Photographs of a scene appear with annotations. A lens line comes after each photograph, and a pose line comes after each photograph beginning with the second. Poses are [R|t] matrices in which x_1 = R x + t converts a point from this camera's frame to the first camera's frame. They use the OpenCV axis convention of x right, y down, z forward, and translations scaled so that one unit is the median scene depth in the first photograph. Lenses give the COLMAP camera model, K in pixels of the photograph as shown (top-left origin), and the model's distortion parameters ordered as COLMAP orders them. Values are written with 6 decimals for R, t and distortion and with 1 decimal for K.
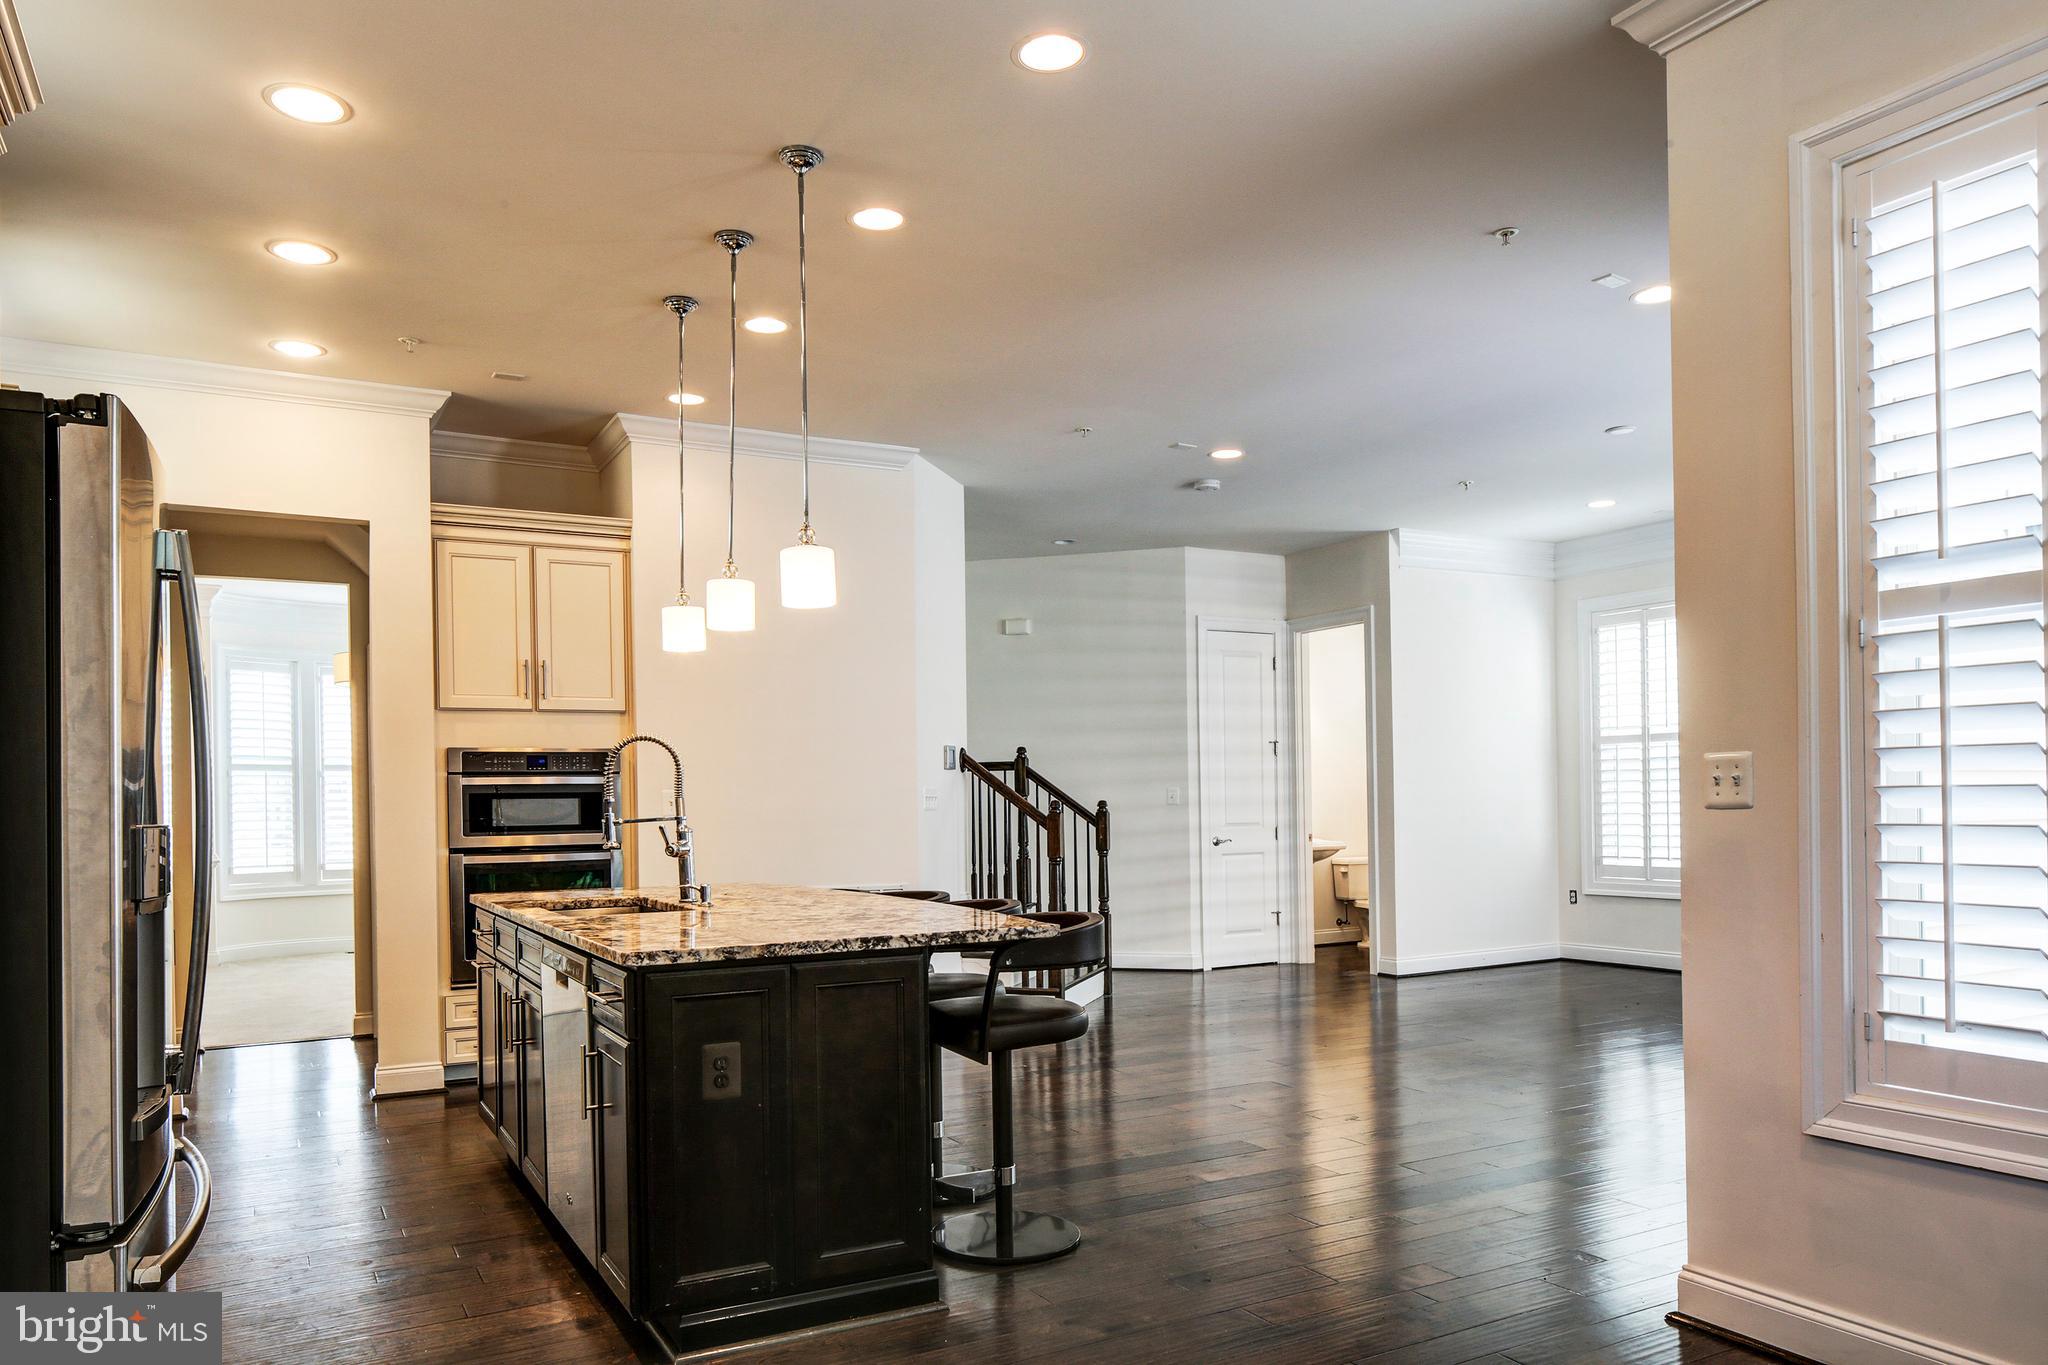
lens RADIAL K [[1388.4, 0, 1011.5], [0, 1388.4, 818.6], [0, 0, 1]] dist [-0.004571, -0.000321]
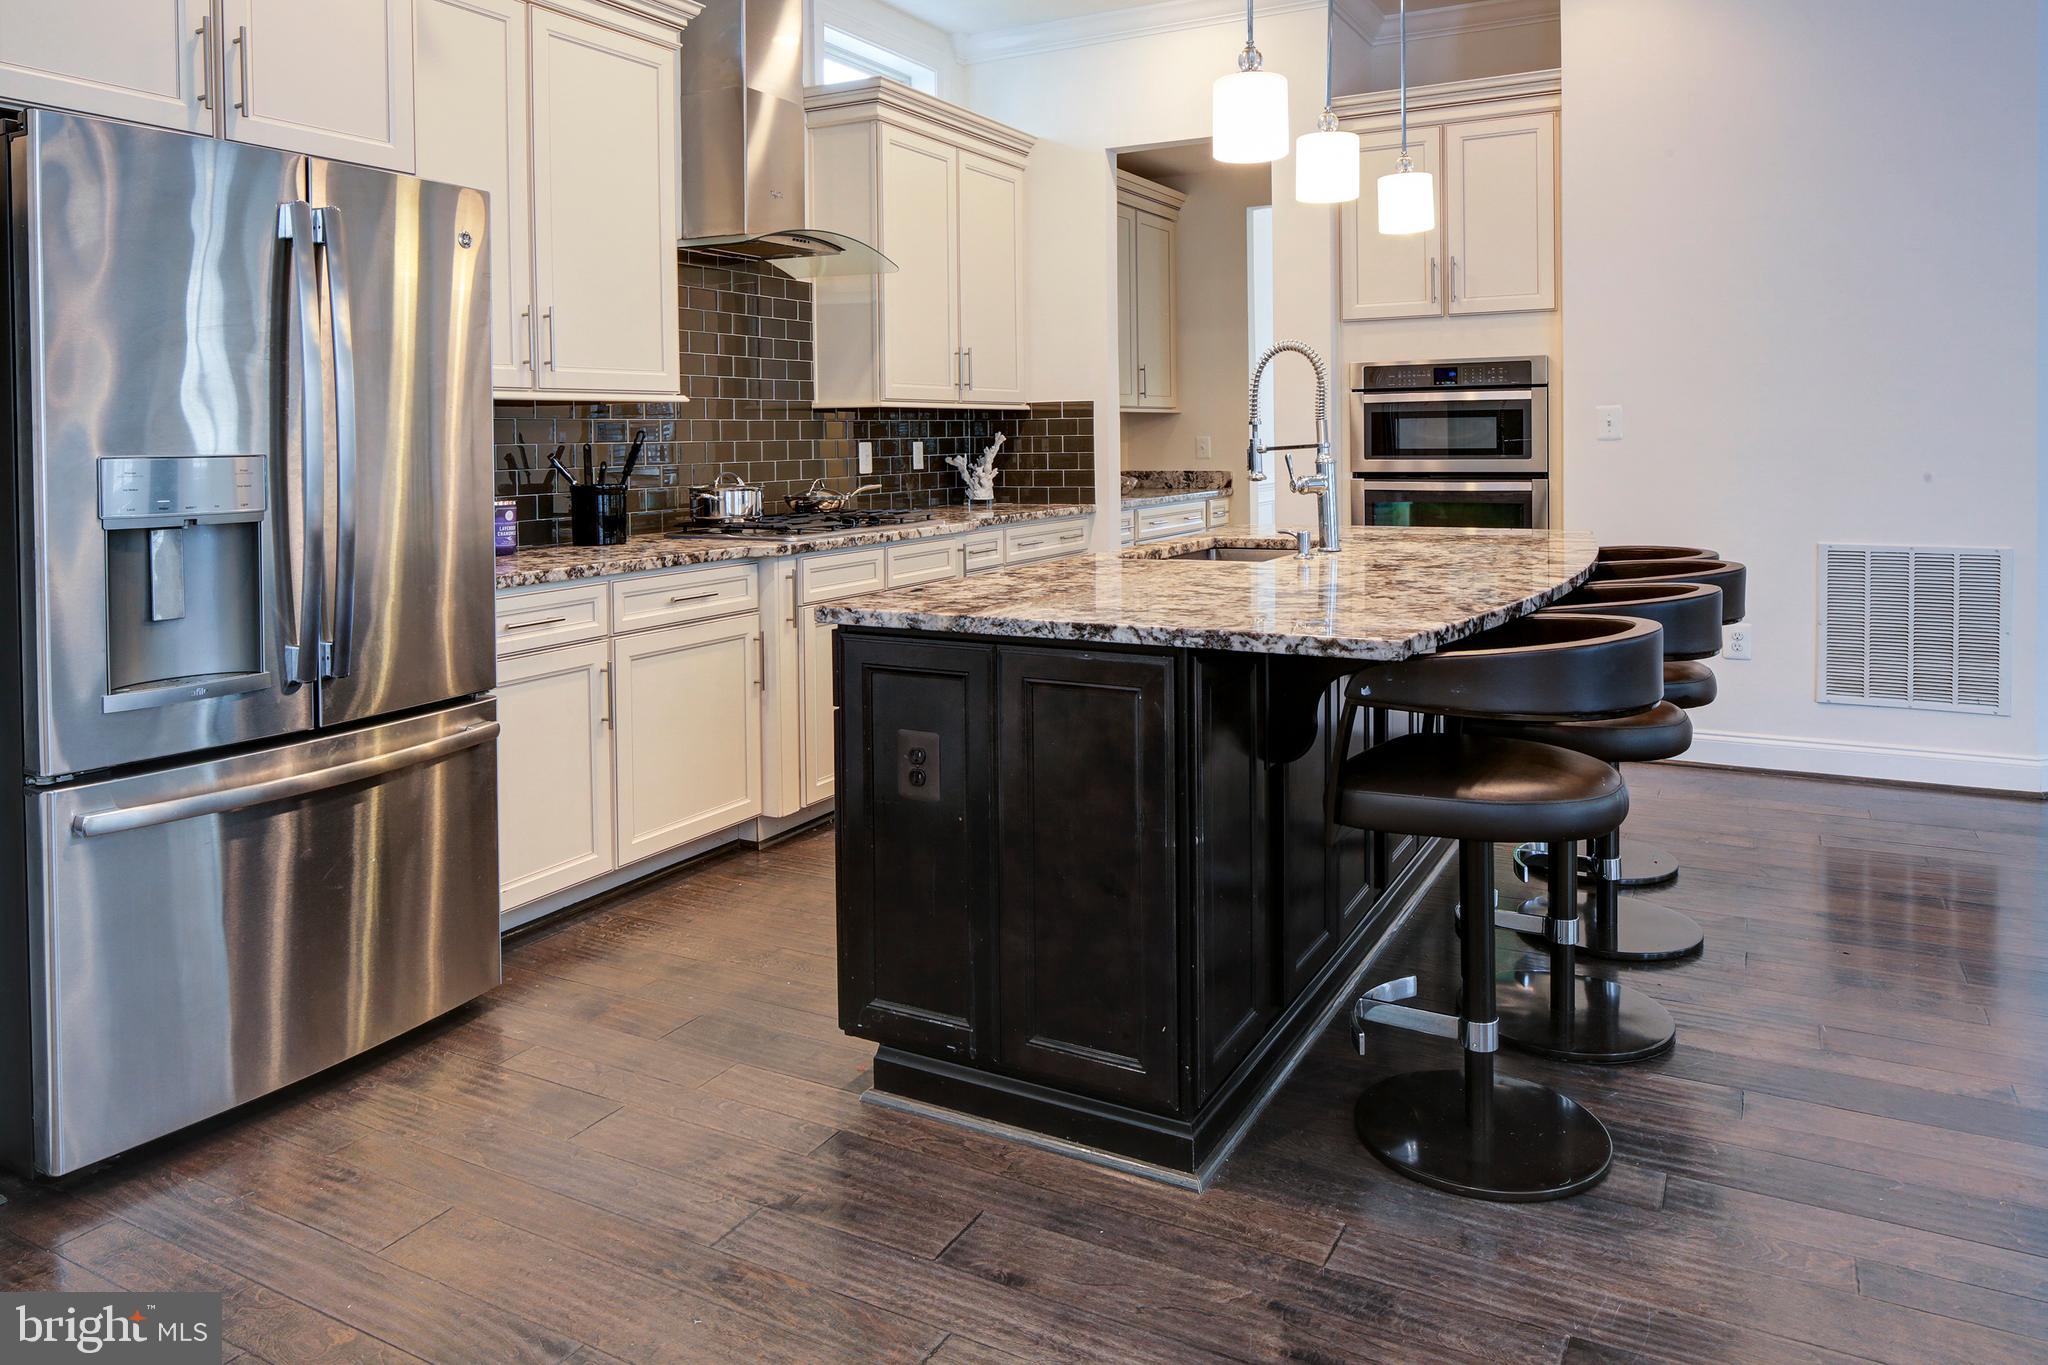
lens RADIAL K [[1385.4, 0, 1011.9], [0, 1385.4, 476.0], [0, 0, 1]] dist [-0.002703, -0.000152]
pose [[0.532934, 0.032650, -0.845527, 0.254092], [-0.004682, 0.999354, 0.035638, -0.007772], [0.846144, -0.015034, 0.532742, 0.318228]]
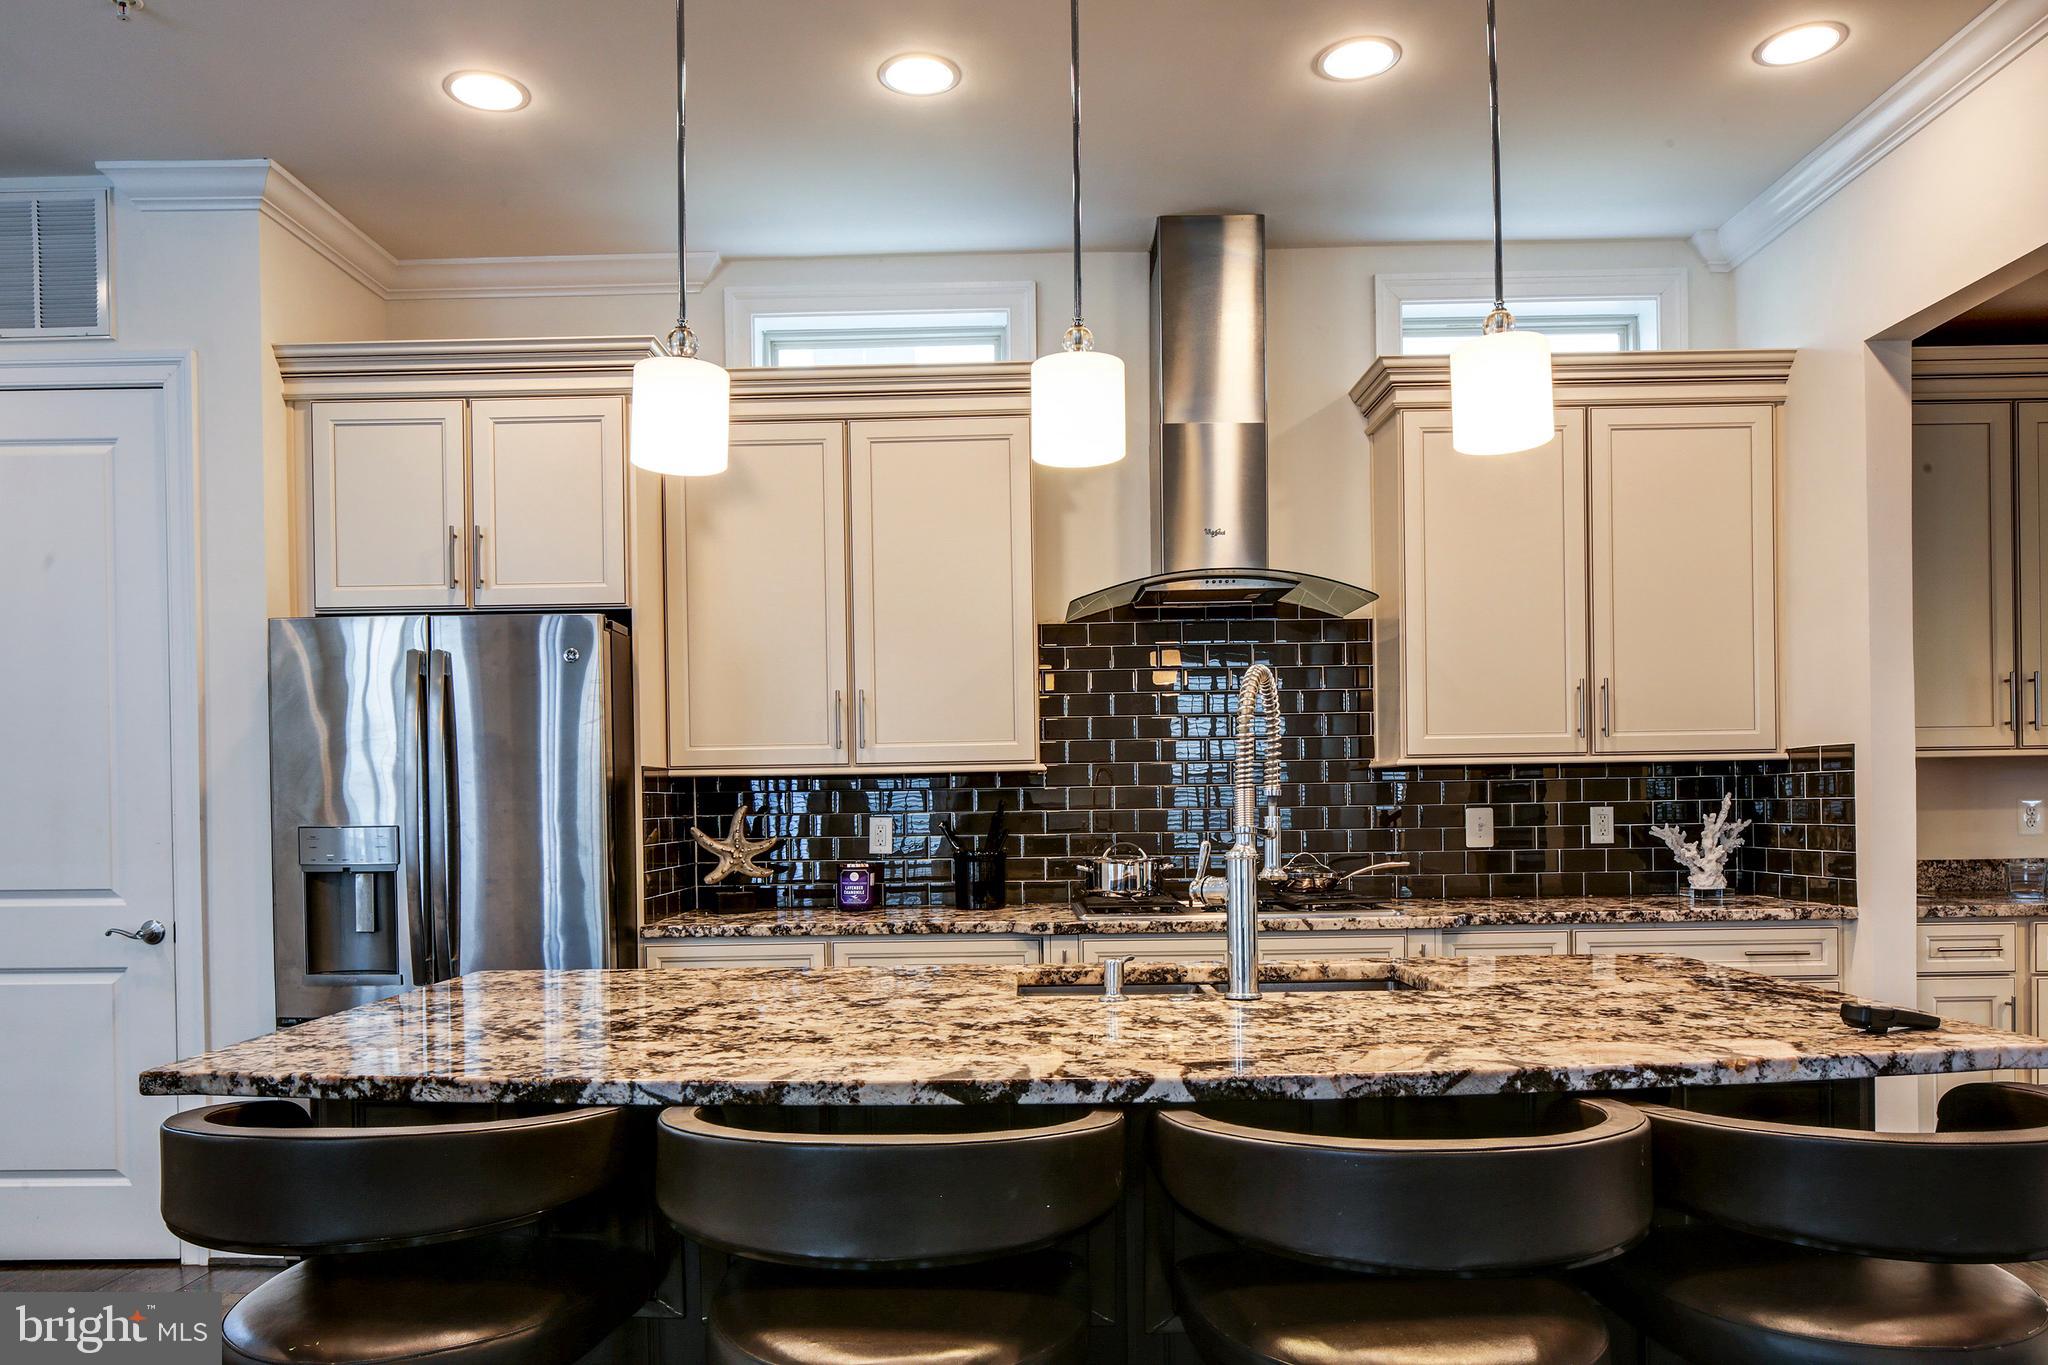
lens RADIAL K [[1388.4, 0, 1011.5], [0, 1388.4, 818.6], [0, 0, 1]] dist [-0.004571, -0.000321]
pose [[-0.492423, 0.029983, -0.869839, 0.180107], [0.012913, 0.999548, 0.027144, -0.014448], [0.870260, 0.002134, -0.492588, 0.878435]]
